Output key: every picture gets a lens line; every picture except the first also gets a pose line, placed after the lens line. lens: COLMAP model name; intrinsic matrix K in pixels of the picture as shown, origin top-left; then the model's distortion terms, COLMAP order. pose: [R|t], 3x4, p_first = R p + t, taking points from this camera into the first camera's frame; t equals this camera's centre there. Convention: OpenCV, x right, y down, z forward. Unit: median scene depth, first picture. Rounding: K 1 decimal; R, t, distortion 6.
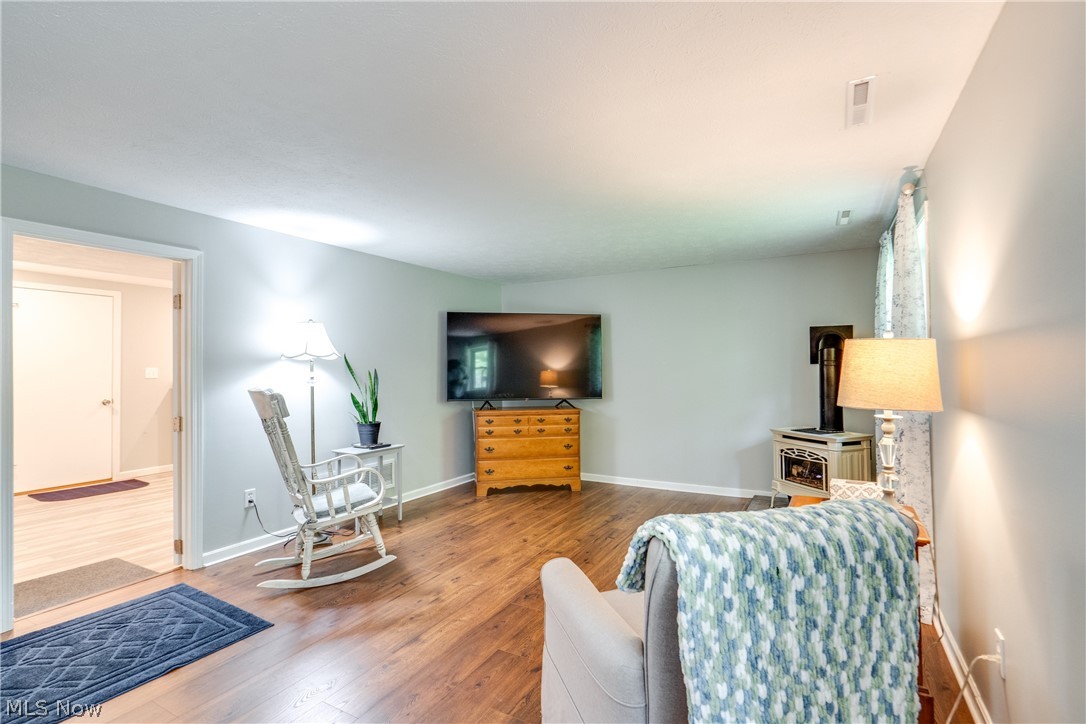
lens RADIAL K [[497.6, 0, 559.5], [0, 497.6, 361.4], [0, 0, 1]] dist [-0.011649, 0.001755]
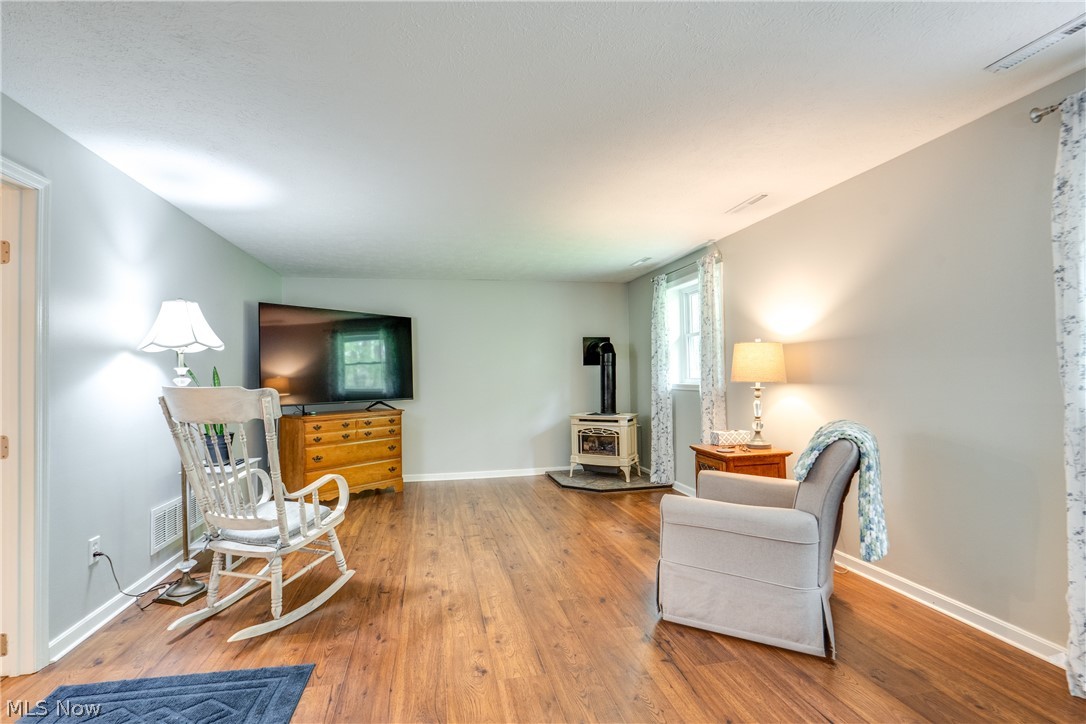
lens RADIAL K [[497.6, 0, 522.2], [0, 497.6, 365.9], [0, 0, 1]] dist [-0.011649, 0.001755]
pose [[0.780112, 0.006330, 0.625608, -0.484745], [0.002867, 0.999902, -0.013692, 0.026305], [-0.625633, 0.012475, 0.780018, 0.075546]]
